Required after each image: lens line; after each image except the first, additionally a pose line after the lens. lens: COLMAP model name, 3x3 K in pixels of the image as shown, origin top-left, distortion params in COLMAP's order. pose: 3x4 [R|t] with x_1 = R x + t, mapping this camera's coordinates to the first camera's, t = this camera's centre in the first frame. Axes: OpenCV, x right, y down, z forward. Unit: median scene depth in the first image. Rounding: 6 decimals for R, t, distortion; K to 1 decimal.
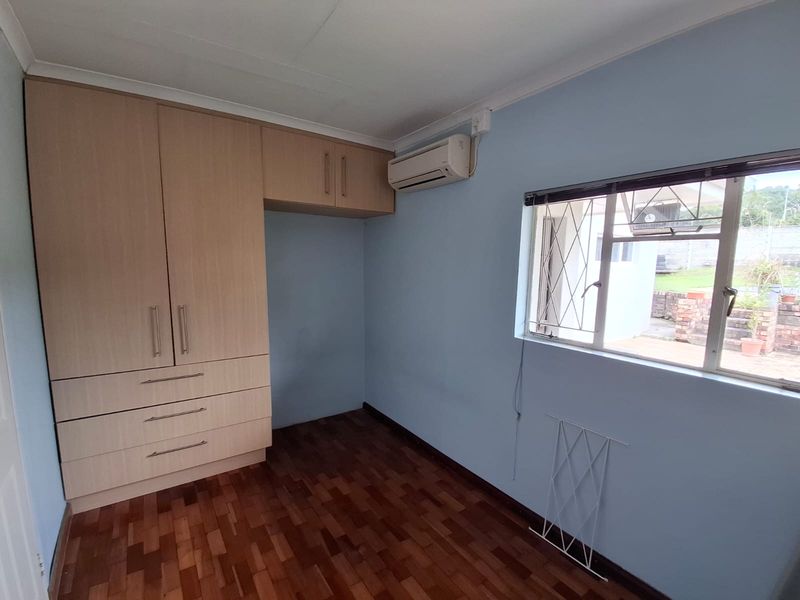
lens RADIAL K [[370.9, 0, 405.9], [0, 370.9, 312.1], [0, 0, 1]] dist [-0.002017, -0.000860]
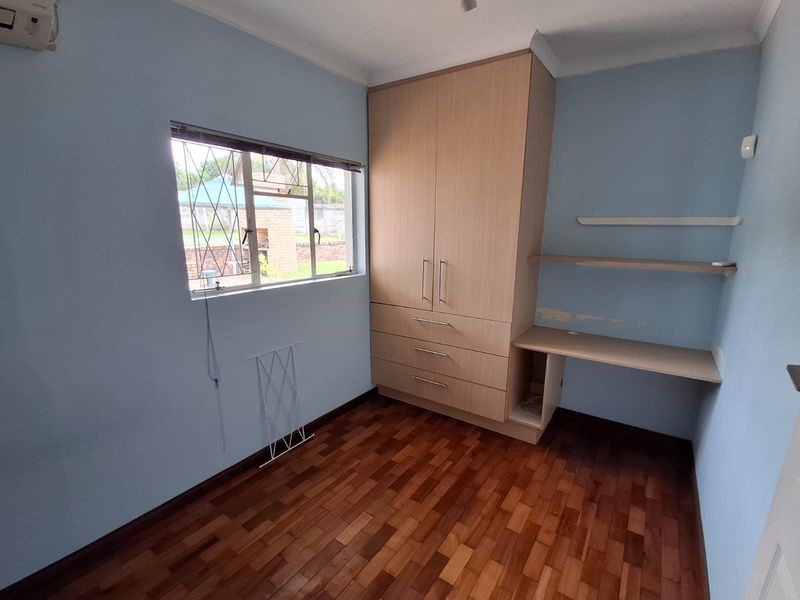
lens RADIAL K [[370.9, 0, 405.9], [0, 370.9, 312.1], [0, 0, 1]] dist [-0.002017, -0.000860]
pose [[-0.354280, -0.225785, 0.907473, -0.725077], [0.111235, 0.953350, 0.280626, -0.098810], [-0.928500, 0.200363, -0.312638, 0.914189]]
